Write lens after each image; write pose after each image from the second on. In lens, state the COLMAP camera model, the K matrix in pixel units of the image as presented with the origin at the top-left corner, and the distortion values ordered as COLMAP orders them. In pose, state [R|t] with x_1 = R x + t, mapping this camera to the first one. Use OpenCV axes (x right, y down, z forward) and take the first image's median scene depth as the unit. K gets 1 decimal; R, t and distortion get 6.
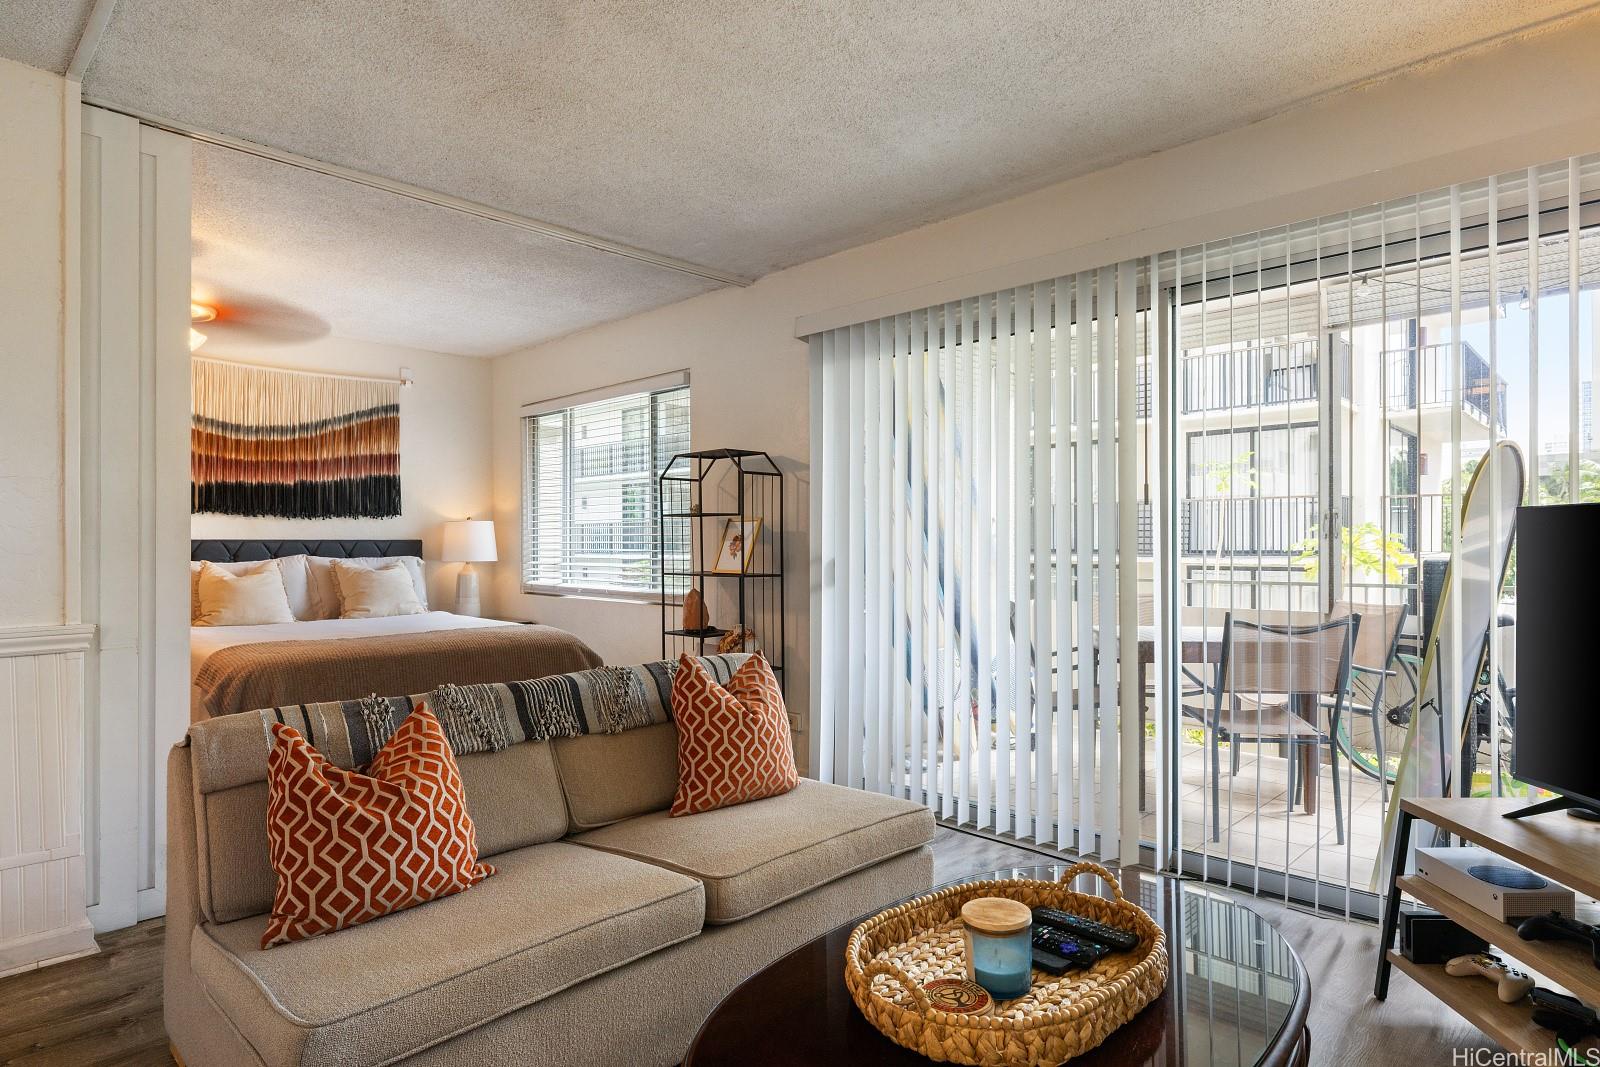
lens RADIAL K [[896.6, 0, 796.6], [0, 896.6, 540.1], [0, 0, 1]] dist [0.005040, 0.001448]
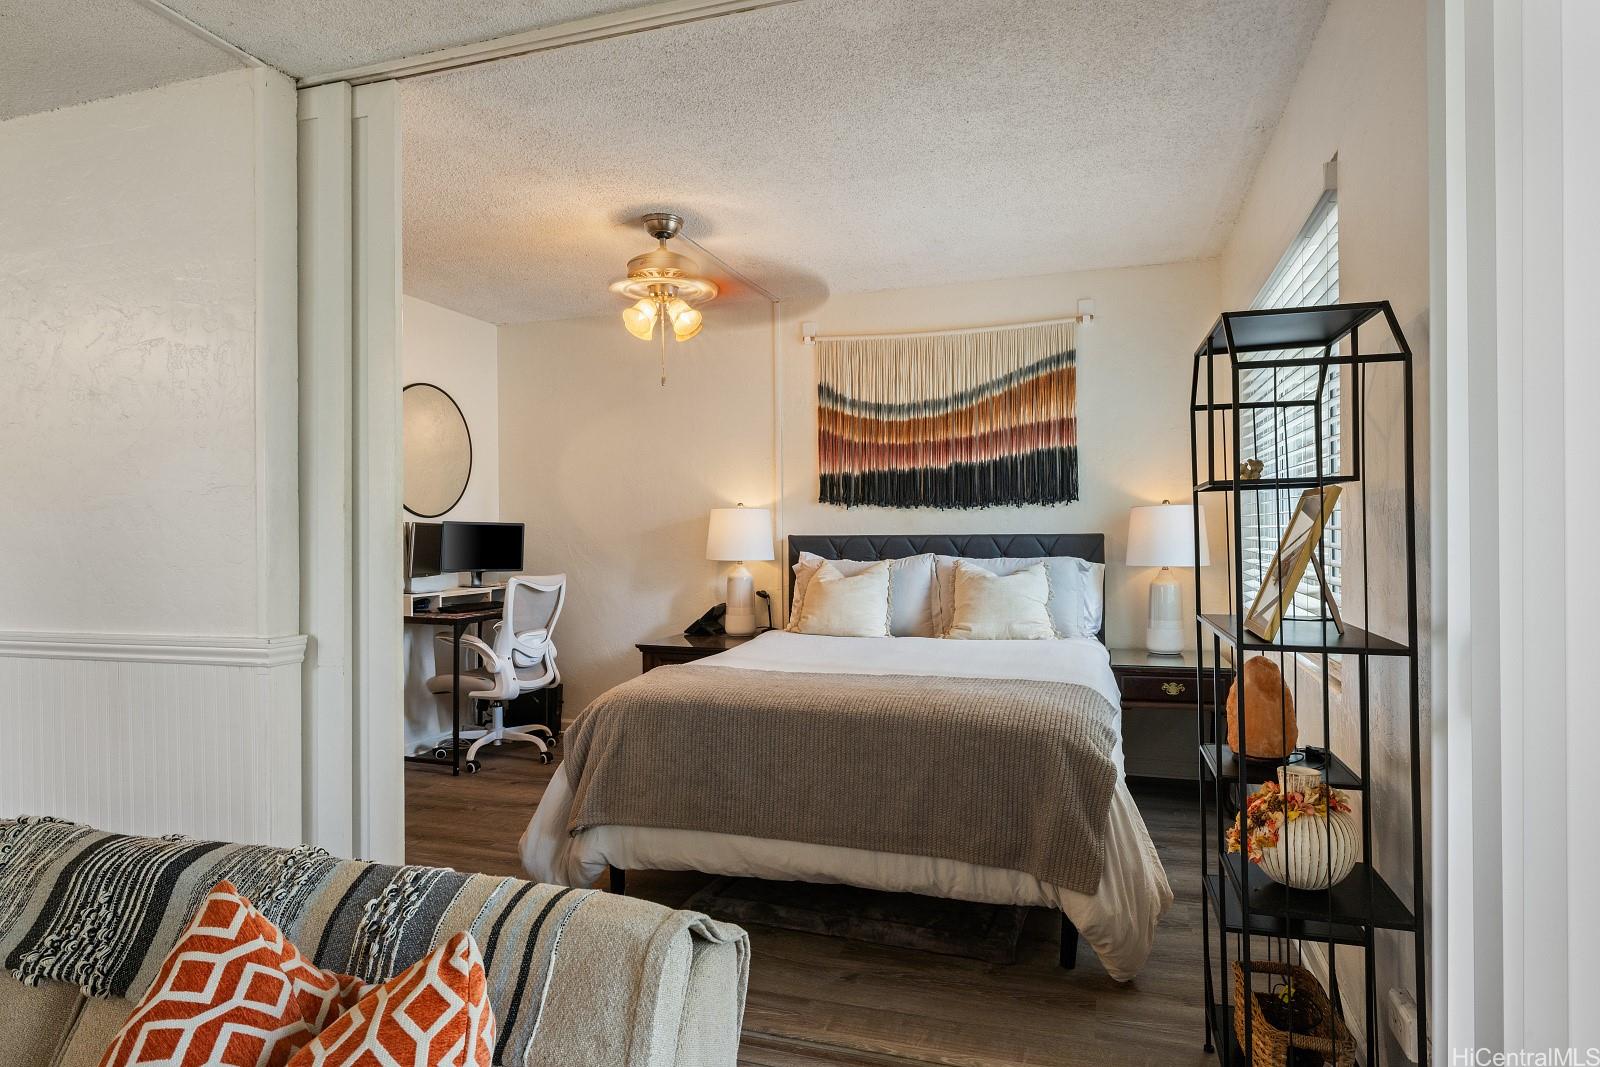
lens RADIAL K [[932.8, 0, 799.5], [0, 932.8, 518.0], [0, 0, 1]] dist [-0.003648, 0.000084]
pose [[0.439958, -0.018361, -0.897831, 0.152534], [0.007358, 0.999831, -0.016841, -0.002239], [0.897988, 0.000803, 0.440019, 0.493590]]
